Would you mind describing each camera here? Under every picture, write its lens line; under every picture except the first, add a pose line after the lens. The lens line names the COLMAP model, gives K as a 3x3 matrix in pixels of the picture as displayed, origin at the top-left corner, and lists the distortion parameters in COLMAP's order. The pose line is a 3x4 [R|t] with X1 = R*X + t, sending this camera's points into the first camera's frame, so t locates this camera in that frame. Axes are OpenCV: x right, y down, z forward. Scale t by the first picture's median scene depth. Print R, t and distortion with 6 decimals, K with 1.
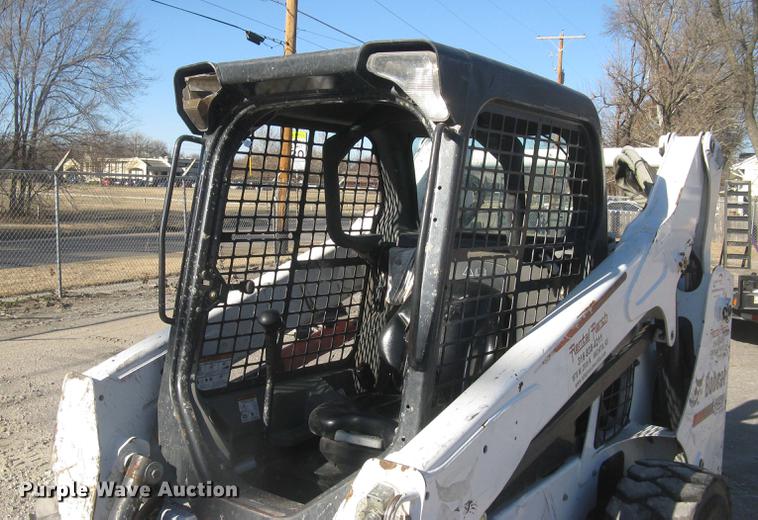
lens RADIAL K [[825.8, 0, 343.8], [0, 825.8, 246.6], [0, 0, 1]] dist [-0.144252, 0.000000]
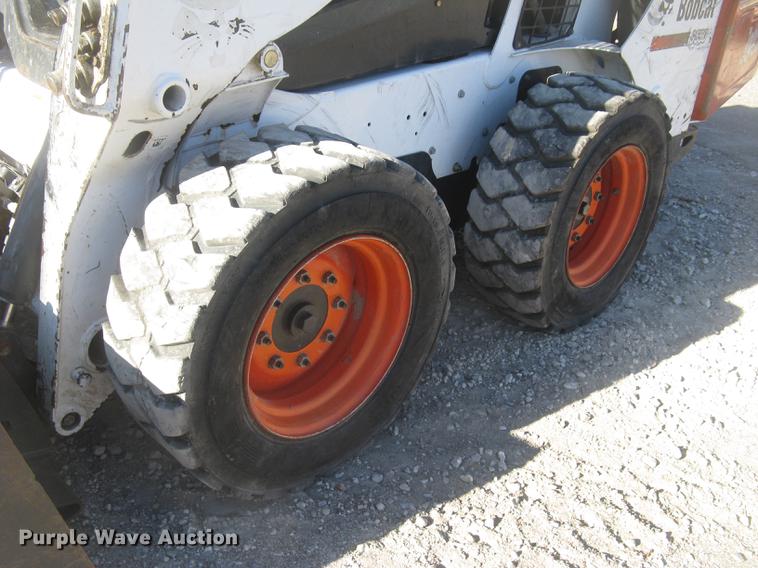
lens RADIAL K [[780.2, 0, 372.6], [0, 780.2, 303.5], [0, 0, 1]] dist [-0.133254, 0.000000]
pose [[0.994000, 0.092760, -0.057960, 0.243461], [-0.059057, 0.901168, 0.429427, 0.159743], [0.092066, -0.423428, 0.901240, 0.141165]]
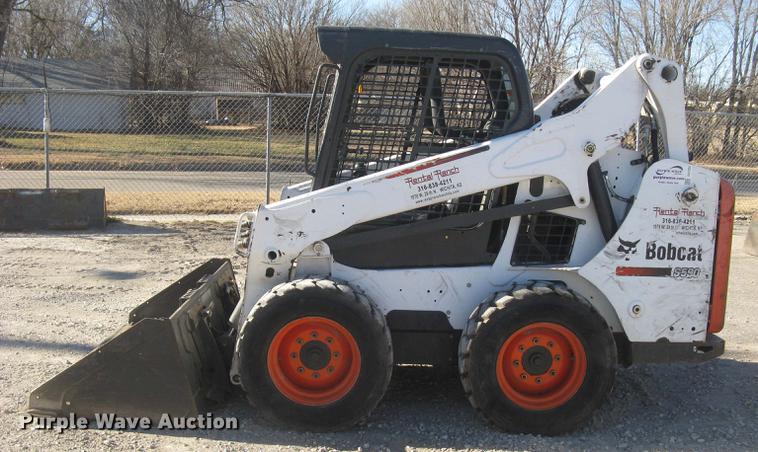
lens RADIAL K [[831.6, 0, 398.3], [0, 831.6, 247.0], [0, 0, 1]] dist [-0.139838, 0.000000]
pose [[0.662343, 0.112938, -0.740639, 1.389642], [-0.064877, 0.993505, 0.093478, 0.083793], [0.746386, -0.013864, 0.665369, -0.224782]]
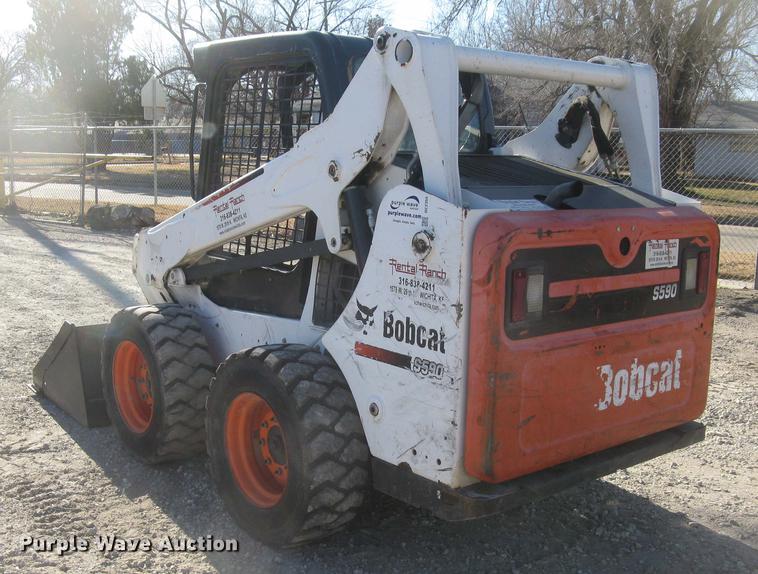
lens RADIAL K [[895.4, 0, 370.5], [0, 895.4, 303.4], [0, 0, 1]] dist [-0.140471, 0.000000]
pose [[-0.198801, 0.139820, -0.970015, 1.643064], [-0.085584, 0.983513, 0.159306, 0.001625], [0.976296, 0.114688, -0.183557, 1.373487]]
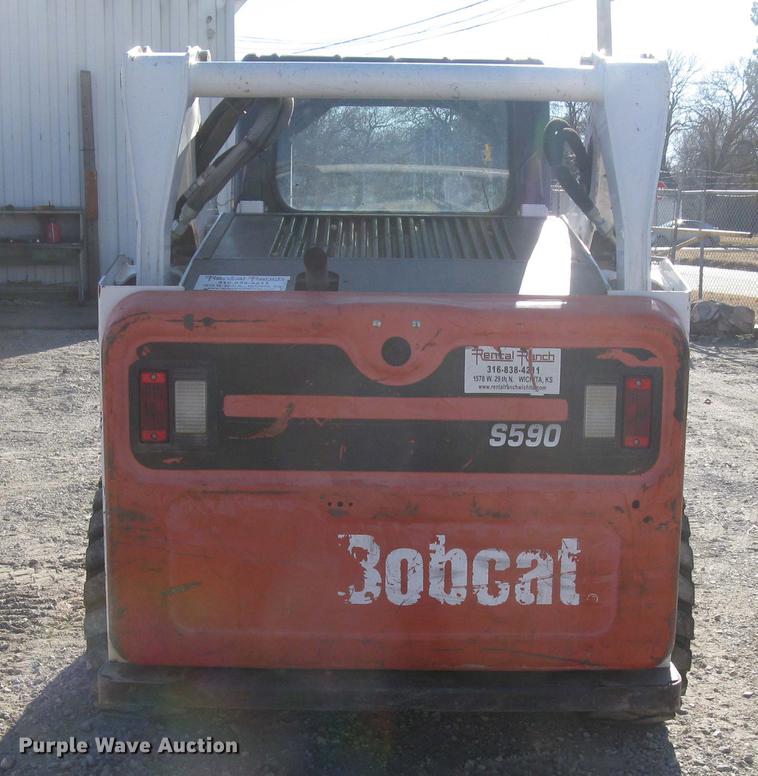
lens RADIAL K [[1292.6, 0, 379.5], [0, 1292.6, 390.2], [0, 0, 1]] dist [-0.168221, 0.000000]
pose [[-0.762312, 0.056983, -0.644696, 1.152493], [-0.068338, 0.983462, 0.167730, -0.062549], [0.643591, 0.171920, -0.745811, 2.262025]]
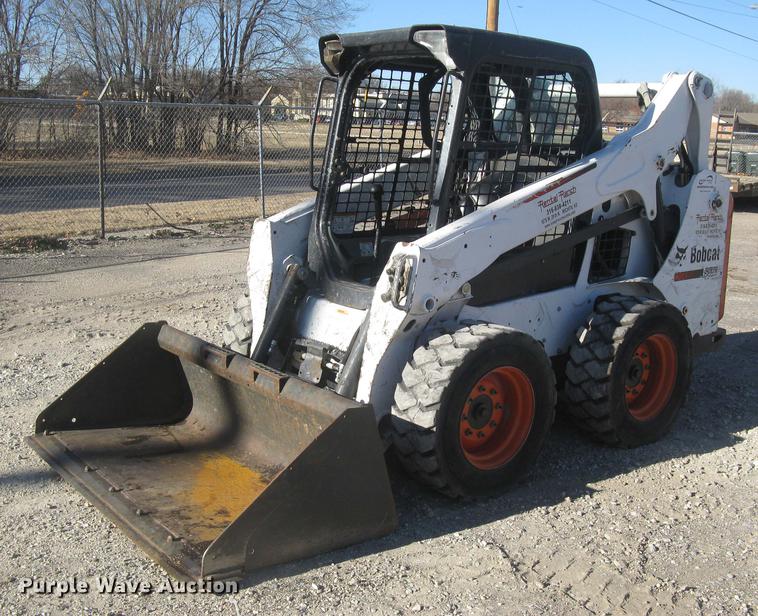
lens RADIAL K [[895.9, 0, 402.5], [0, 895.9, 318.9], [0, 0, 1]] dist [-0.133994, 0.000000]
pose [[0.982149, 0.040242, -0.183752, 0.289111], [-0.013967, 0.989753, 0.142103, 0.086131], [0.187587, -0.137000, 0.972647, -0.733695]]
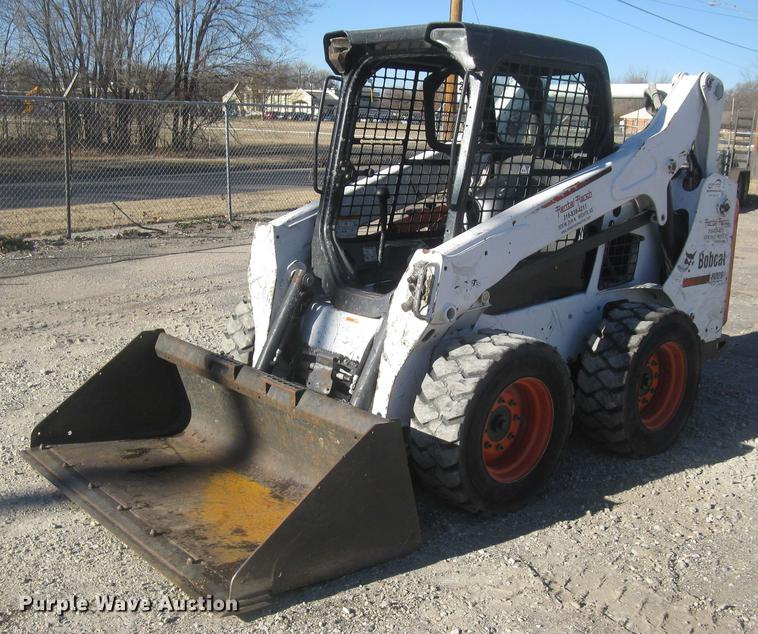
lens RADIAL K [[897.1, 0, 372.1], [0, 897.1, 337.7], [0, 0, 1]] dist [-0.128227, 0.000000]
pose [[0.985609, 0.043035, -0.163471, 0.178879], [-0.015649, 0.986127, 0.165254, 0.075973], [0.168315, -0.160318, 0.972609, -0.702194]]
